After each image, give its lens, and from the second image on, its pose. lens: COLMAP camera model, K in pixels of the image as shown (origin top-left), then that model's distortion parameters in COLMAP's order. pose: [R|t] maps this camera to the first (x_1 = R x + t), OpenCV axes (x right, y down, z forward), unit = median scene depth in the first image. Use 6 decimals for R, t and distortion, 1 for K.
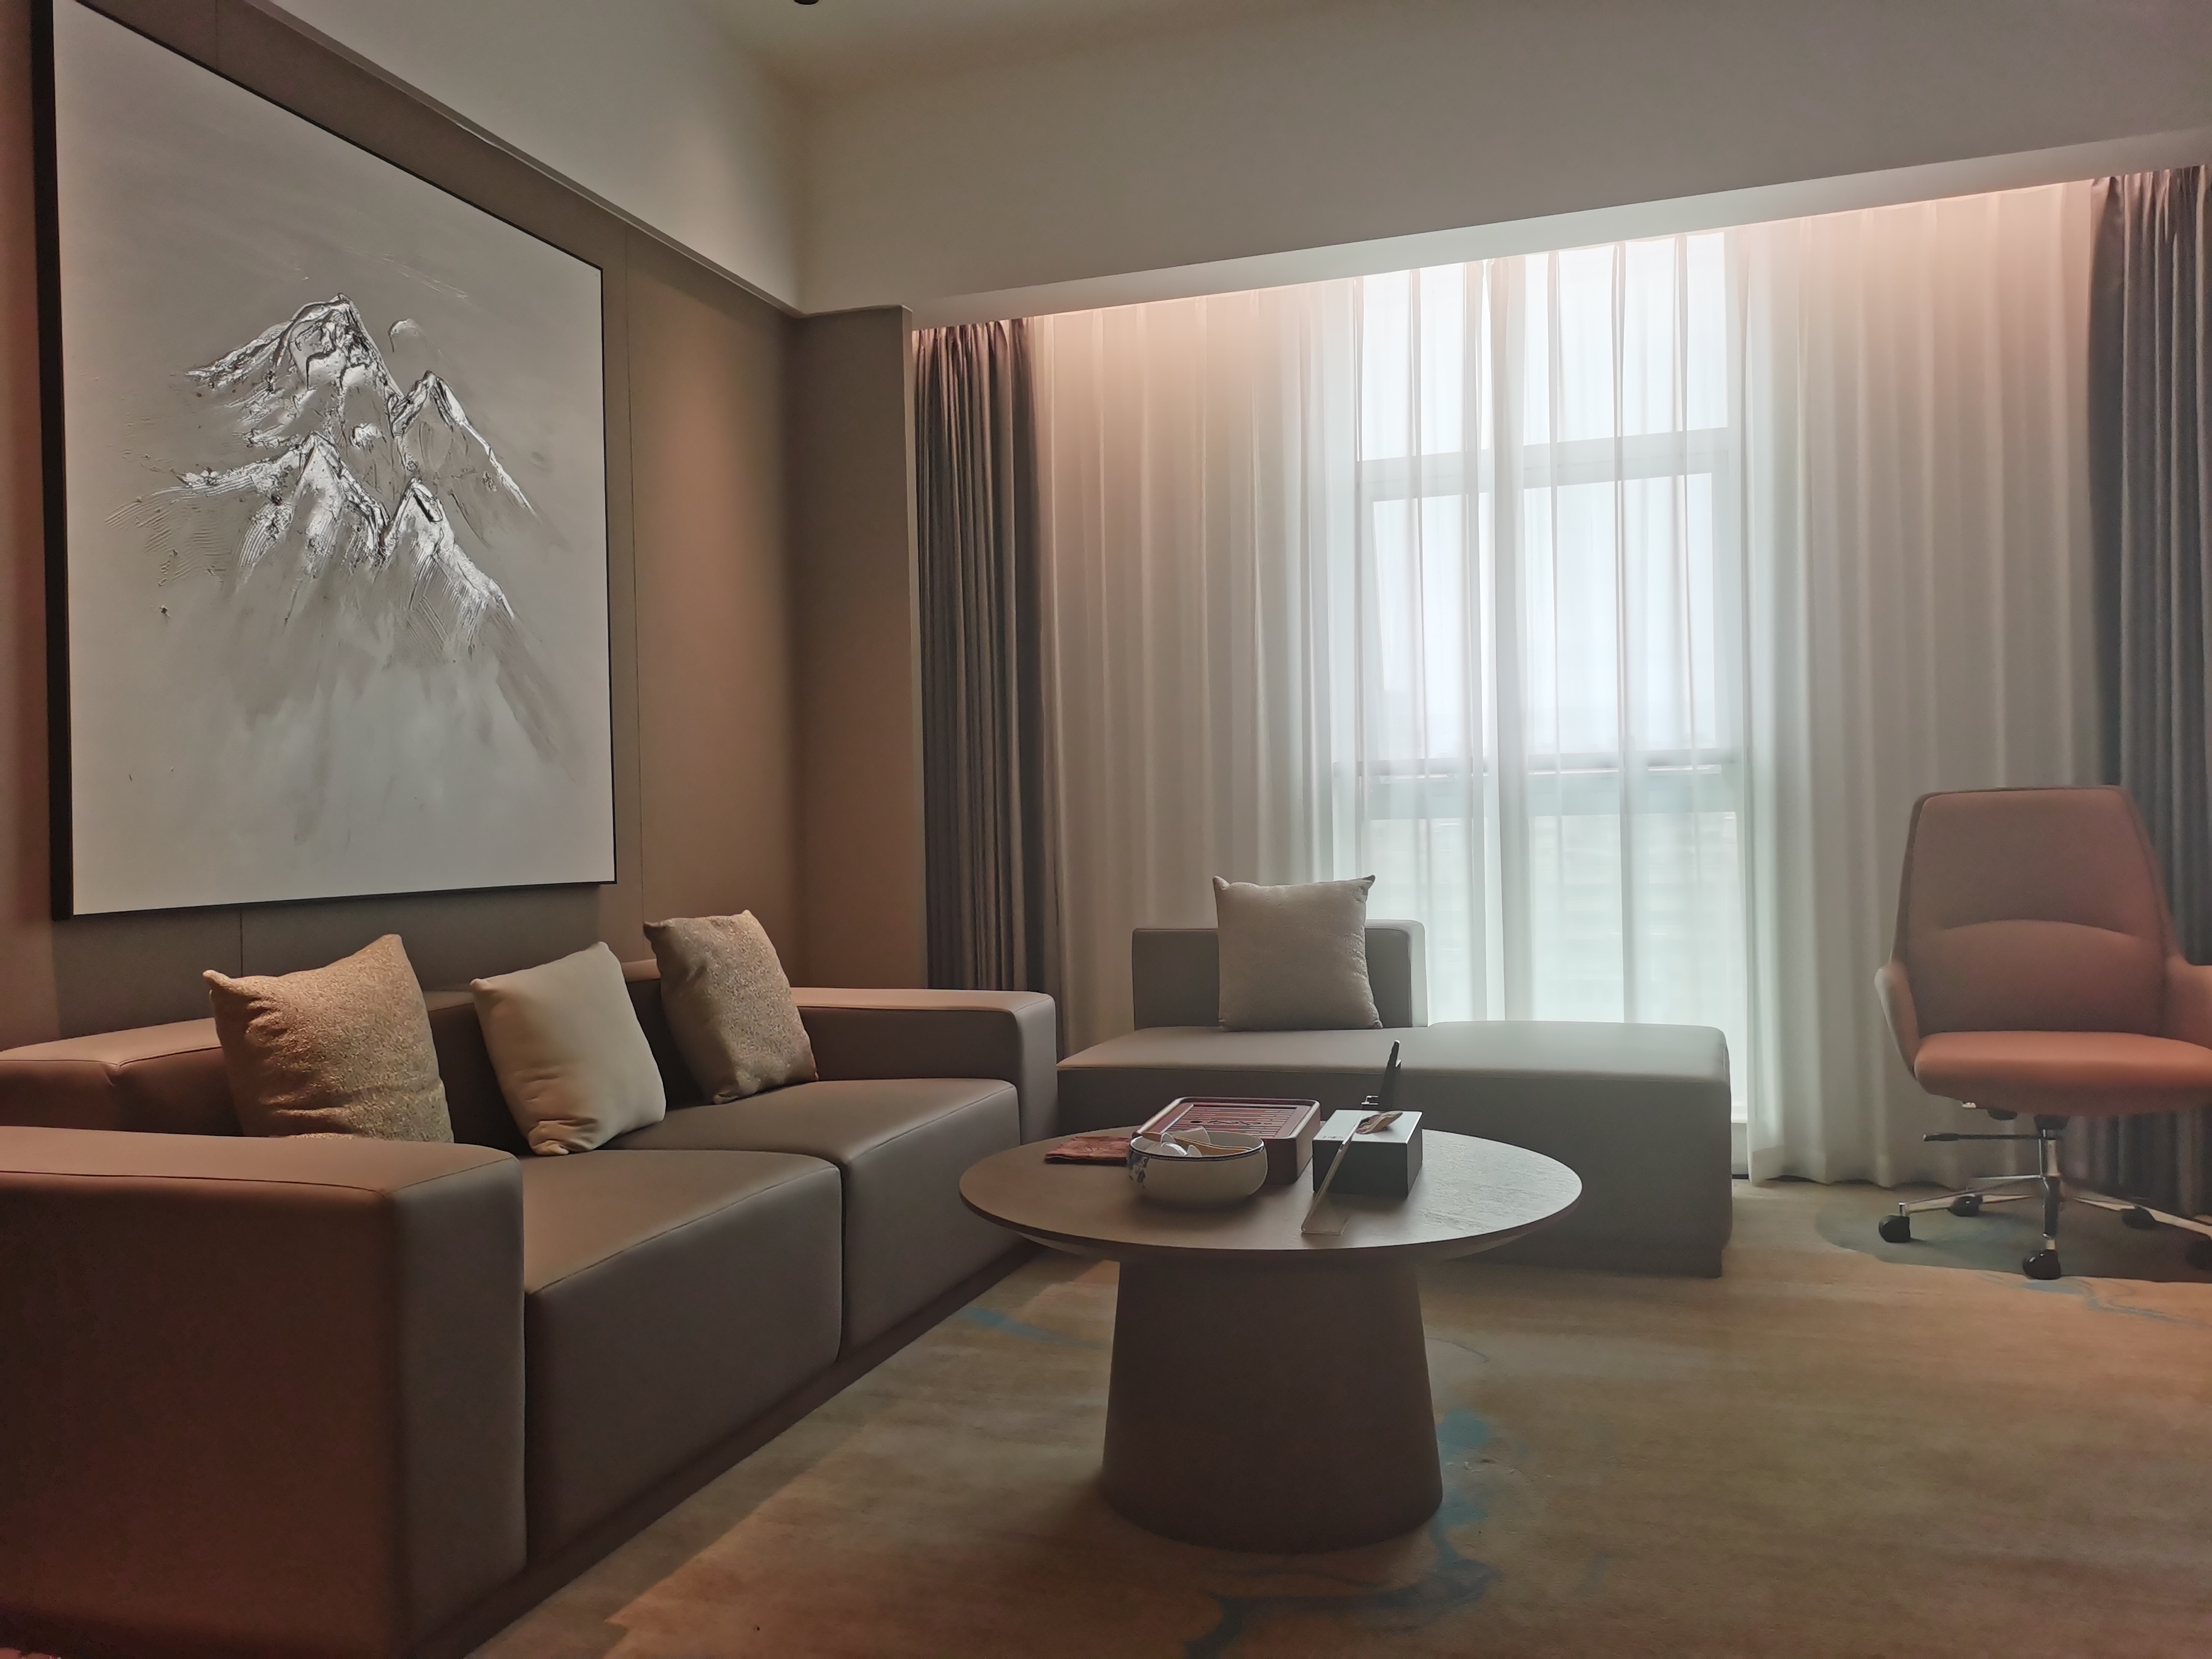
lens RADIAL K [[1716.7, 0, 1099.2], [0, 1716.7, 821.3], [0, 0, 1]] dist [0.058008, -0.062140]
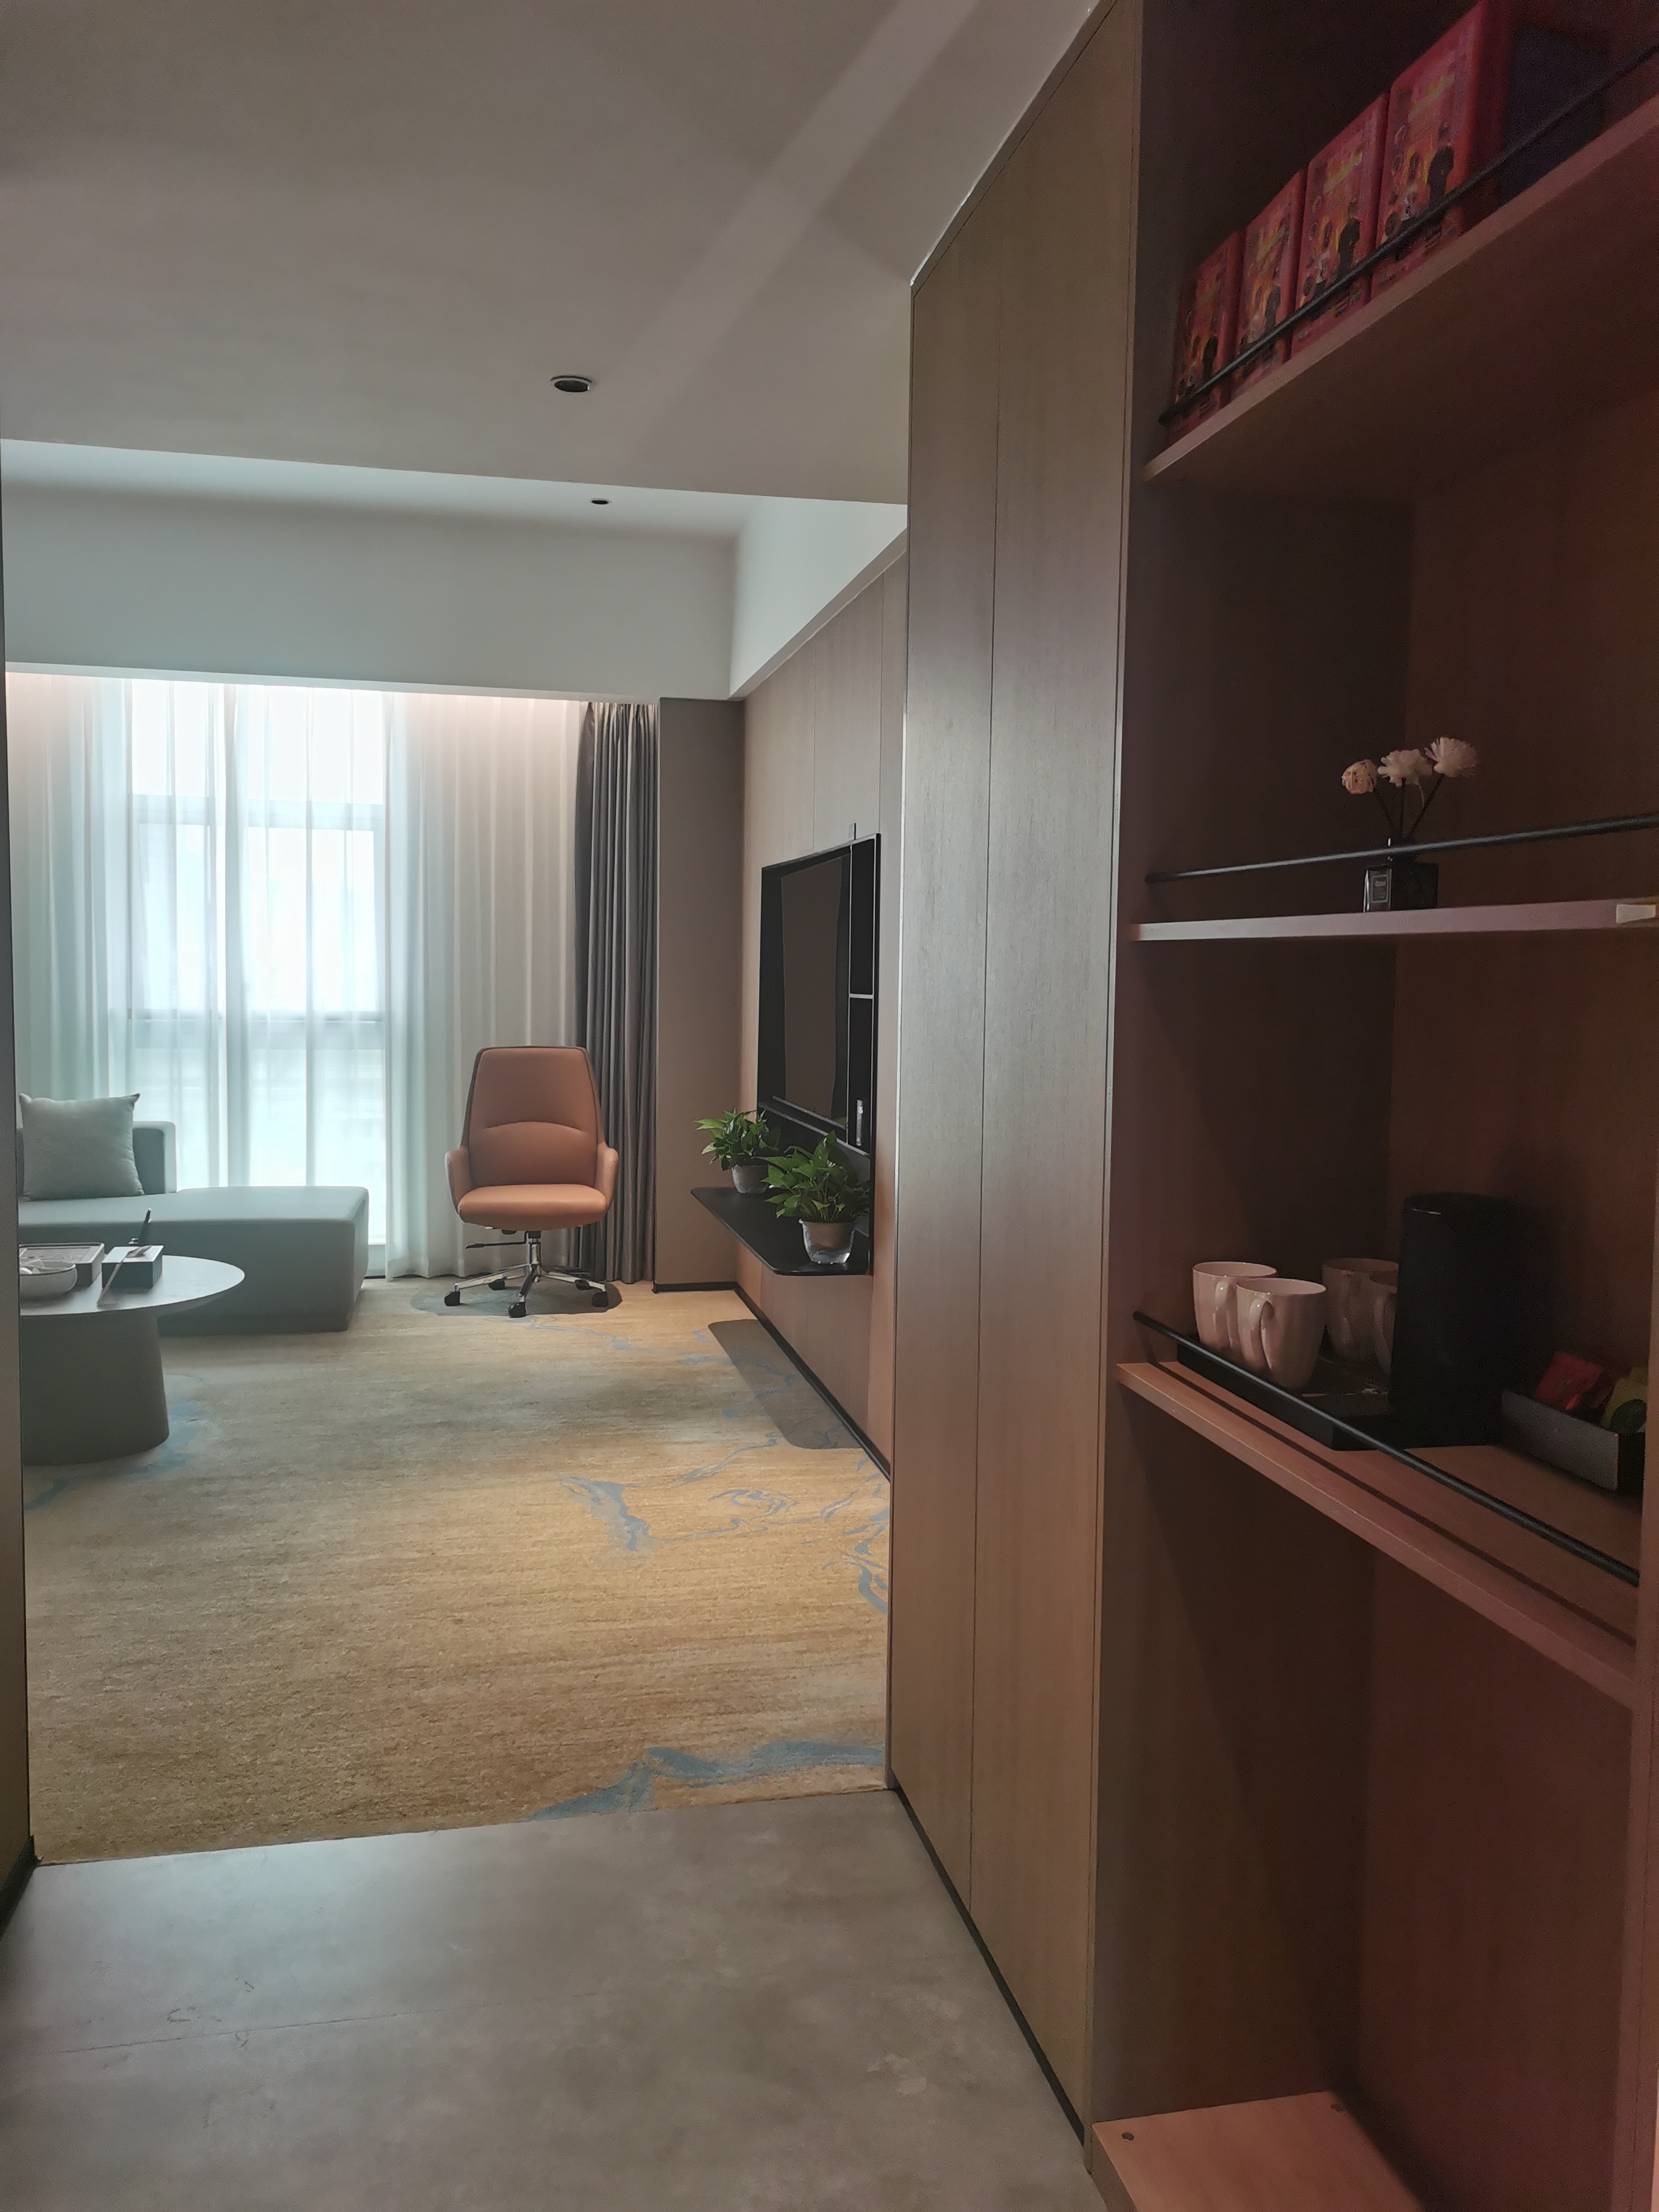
lens RADIAL K [[1716.7, 0, 829.5], [0, 1716.7, 1106.0], [0, 0, 1]] dist [0.058008, -0.062140]
pose [[0.860124, -0.005955, 0.510050, -0.098009], [-0.037683, 0.996458, 0.075180, -0.100441], [-0.508691, -0.083884, 0.856853, -0.640510]]
